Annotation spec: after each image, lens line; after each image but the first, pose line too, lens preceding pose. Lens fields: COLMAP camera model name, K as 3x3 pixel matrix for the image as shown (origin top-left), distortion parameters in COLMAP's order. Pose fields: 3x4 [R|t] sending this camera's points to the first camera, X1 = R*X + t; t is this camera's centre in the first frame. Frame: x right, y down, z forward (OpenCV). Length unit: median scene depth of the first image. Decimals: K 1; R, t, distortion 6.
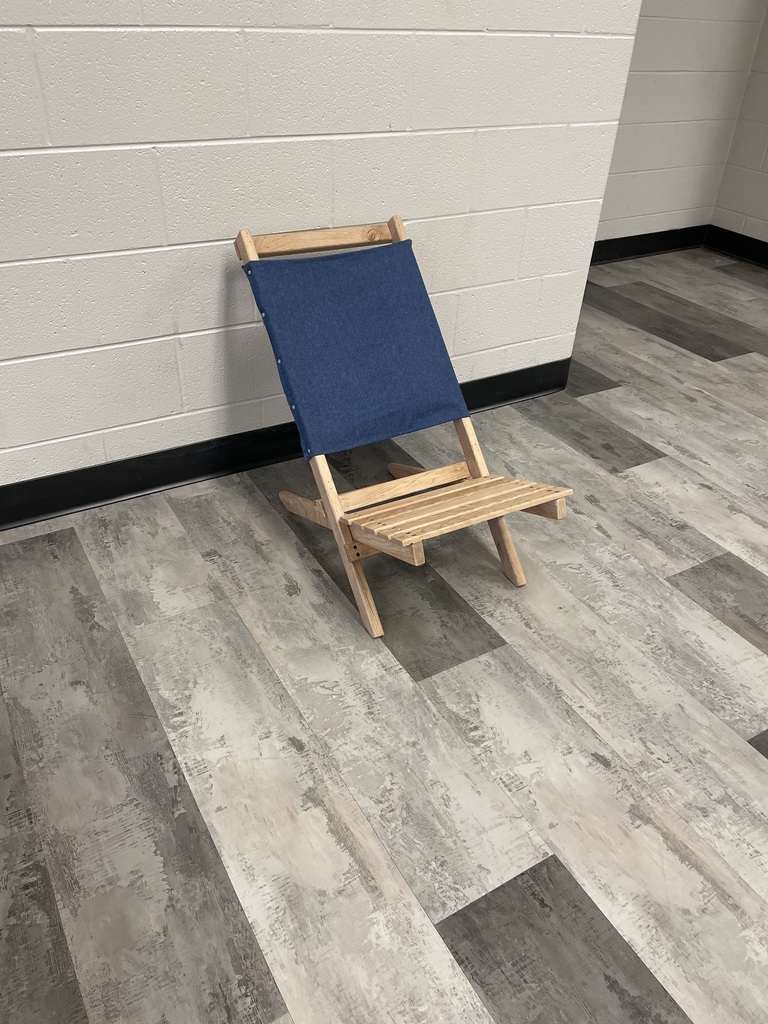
lens RADIAL K [[767.5, 0, 384.0], [0, 767.5, 512.0], [0, 0, 1]] dist [0.093134, -0.118102]
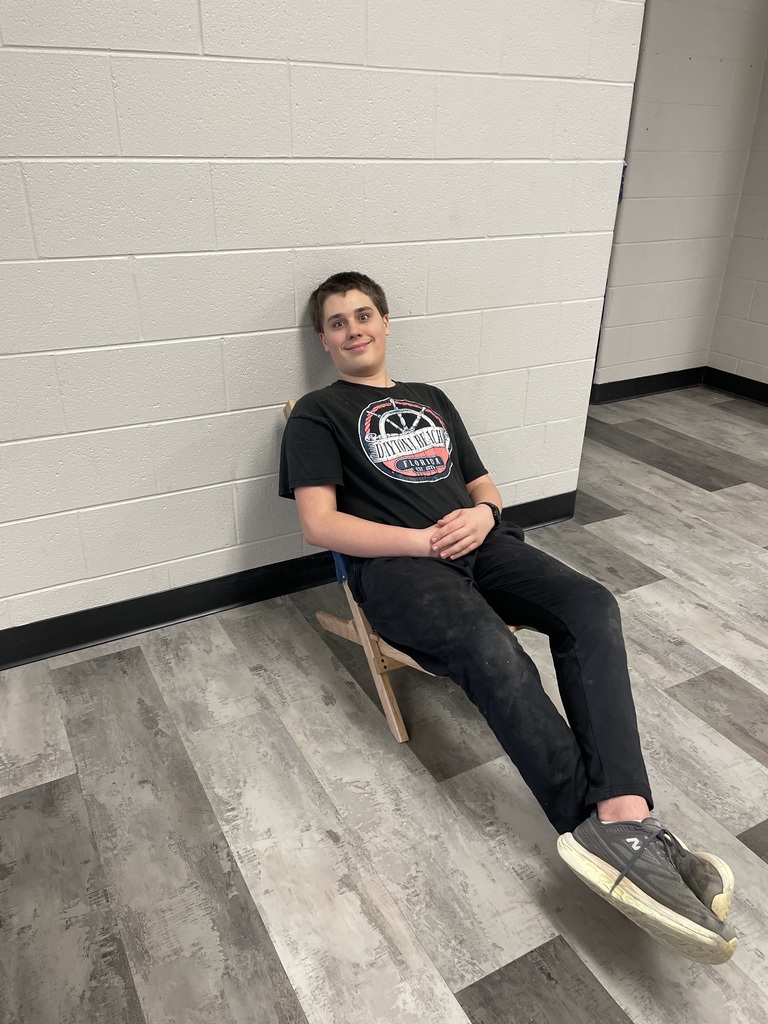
lens RADIAL K [[767.5, 0, 384.0], [0, 767.5, 512.0], [0, 0, 1]] dist [0.093134, -0.118102]
pose [[0.999134, -0.012856, -0.039579, 0.013080], [0.006554, 0.987827, -0.155418, 0.005698], [0.041095, 0.155024, 0.987056, -0.196397]]
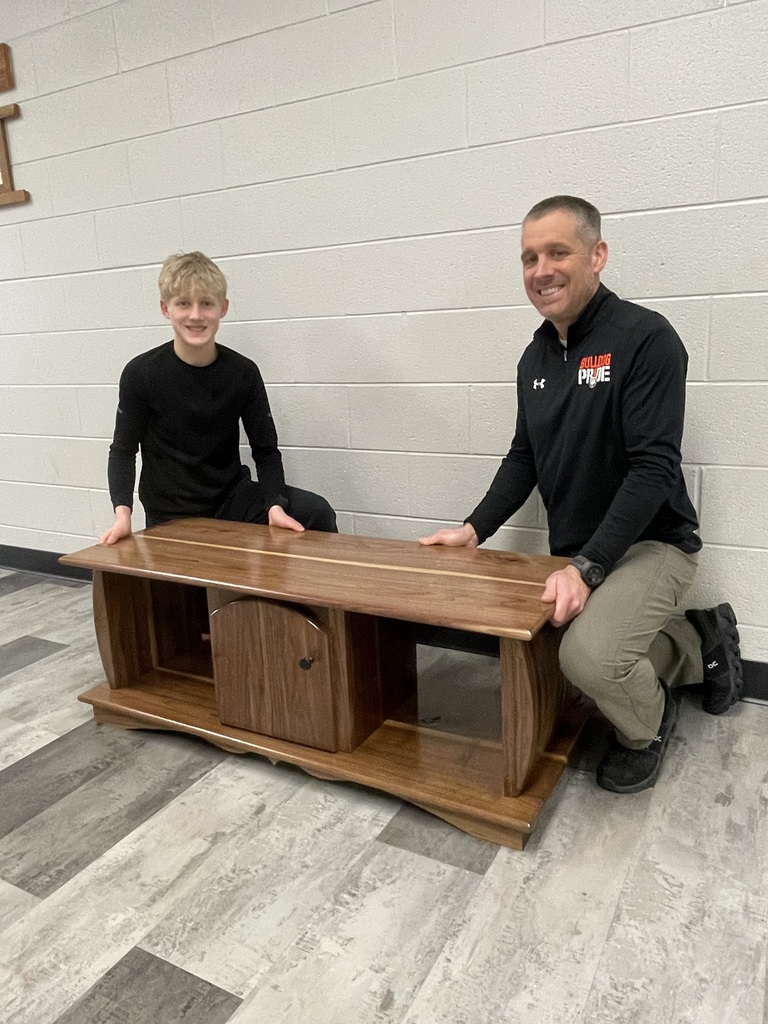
lens RADIAL K [[751.8, 0, 381.9], [0, 751.8, 500.3], [0, 0, 1]] dist [-0.001059, 0.000007]
pose [[0.505437, 0.125440, -0.853697, 0.877986], [-0.434105, 0.892015, -0.125945, -0.057986], [0.745712, 0.434251, 0.505311, 0.337788]]
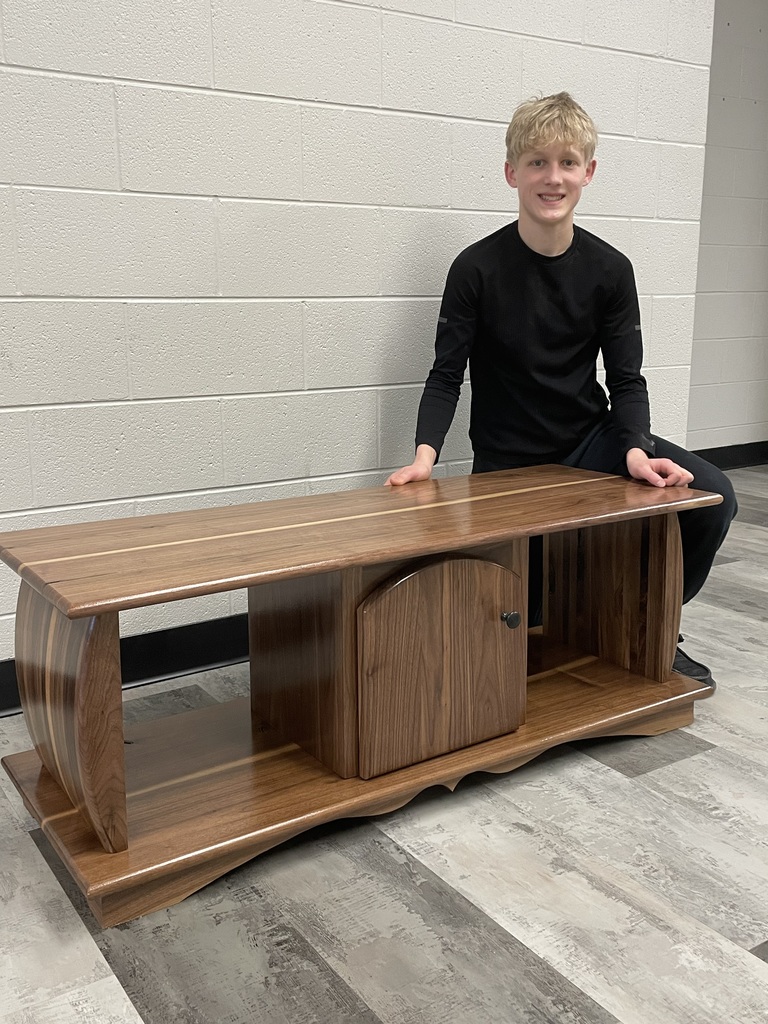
lens RADIAL K [[990.5, 0, 378.8], [0, 990.5, 505.3], [0, 0, 1]] dist [0.090590, -0.109690]
pose [[0.997563, -0.060306, 0.035099, -0.285832], [0.069185, 0.920189, -0.385313, 0.376926], [-0.009061, 0.386802, 0.922118, -0.190370]]
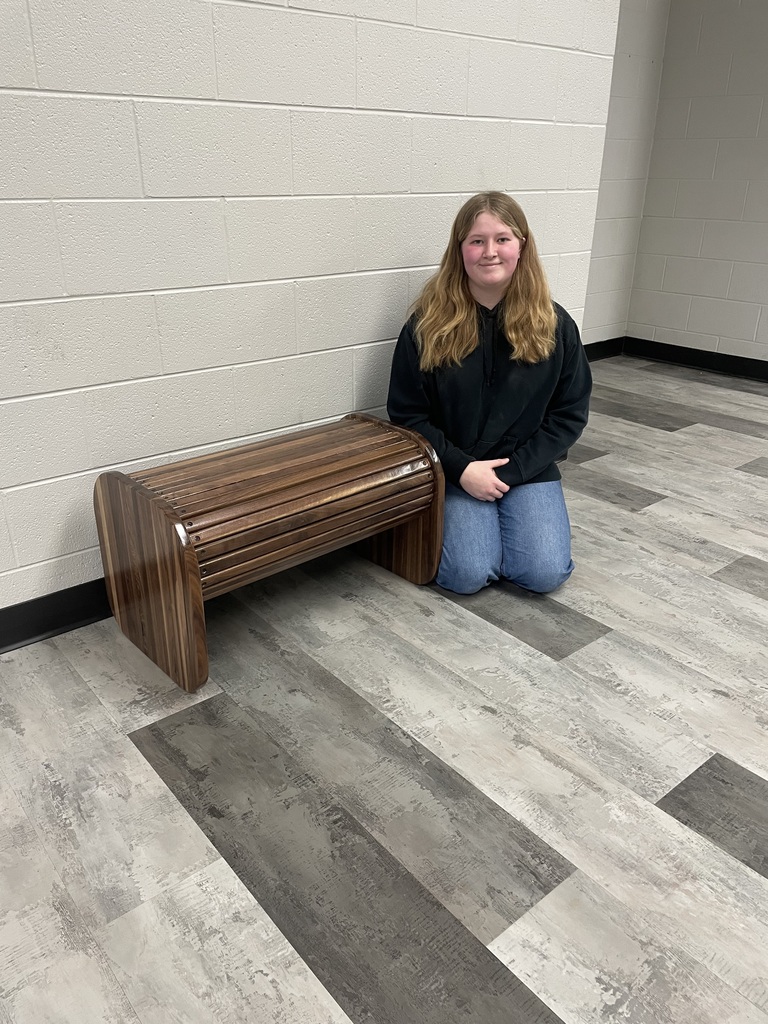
lens RADIAL K [[767.1, 0, 380.7], [0, 767.1, 508.9], [0, 0, 1]] dist [0.097342, -0.122656]
pose [[0.987081, -0.097413, 0.127206, -0.397939], [0.119150, 0.977094, -0.176323, 0.176537], [-0.107116, 0.189201, 0.976078, -0.247648]]
